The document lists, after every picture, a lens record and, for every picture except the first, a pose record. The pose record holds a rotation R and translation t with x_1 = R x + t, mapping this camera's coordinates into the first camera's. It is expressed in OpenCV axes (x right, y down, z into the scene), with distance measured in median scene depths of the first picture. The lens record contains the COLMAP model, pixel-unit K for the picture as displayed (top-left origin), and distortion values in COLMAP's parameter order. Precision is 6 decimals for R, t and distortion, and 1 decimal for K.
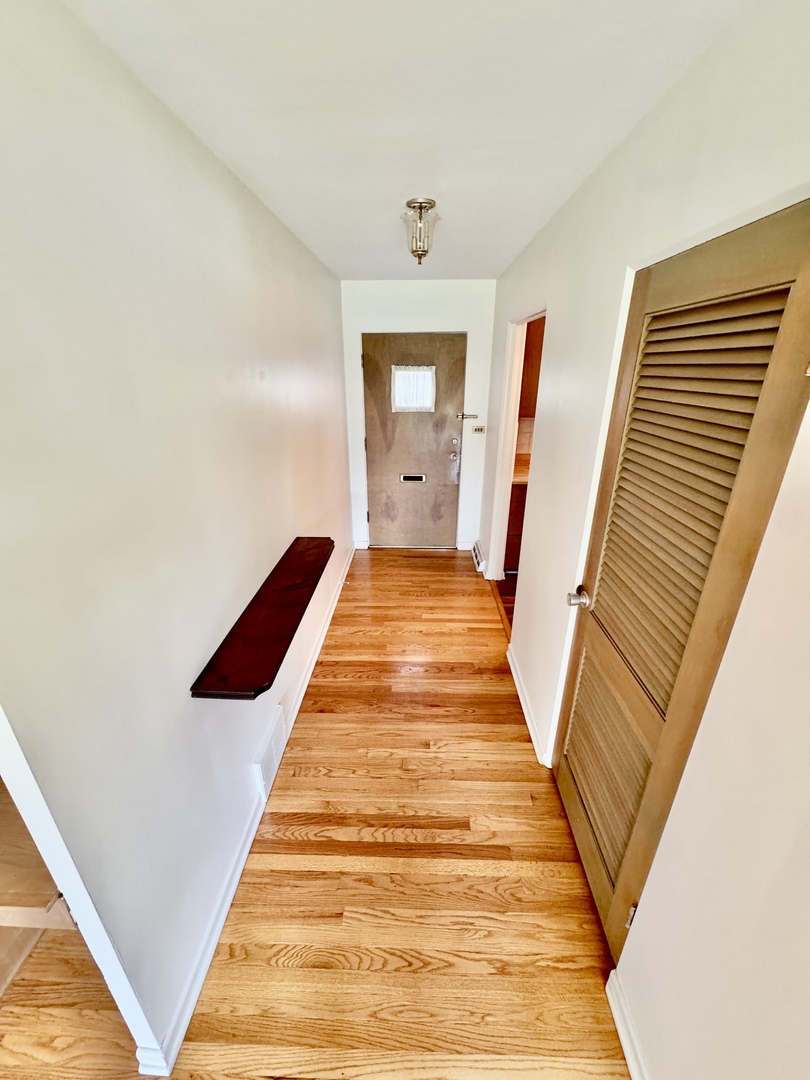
lens RADIAL K [[431.8, 0, 405.5], [0, 431.8, 540.7], [0, 0, 1]] dist [-0.002442, 0.000536]
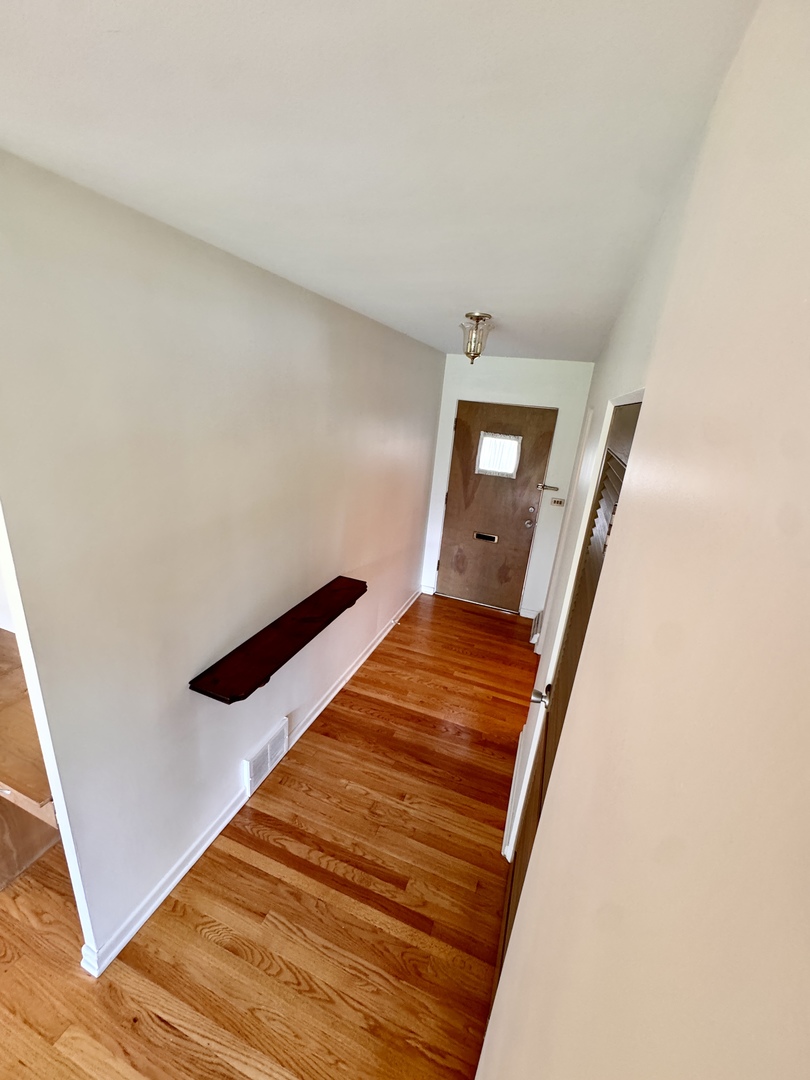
lens RADIAL K [[431.8, 0, 404.1], [0, 431.8, 540.1], [0, 0, 1]] dist [-0.002442, 0.000536]
pose [[0.944280, 0.179239, -0.276059, 0.270718], [-0.202410, 0.977604, -0.057622, -0.089913], [0.259549, 0.110288, 0.959412, -0.086378]]
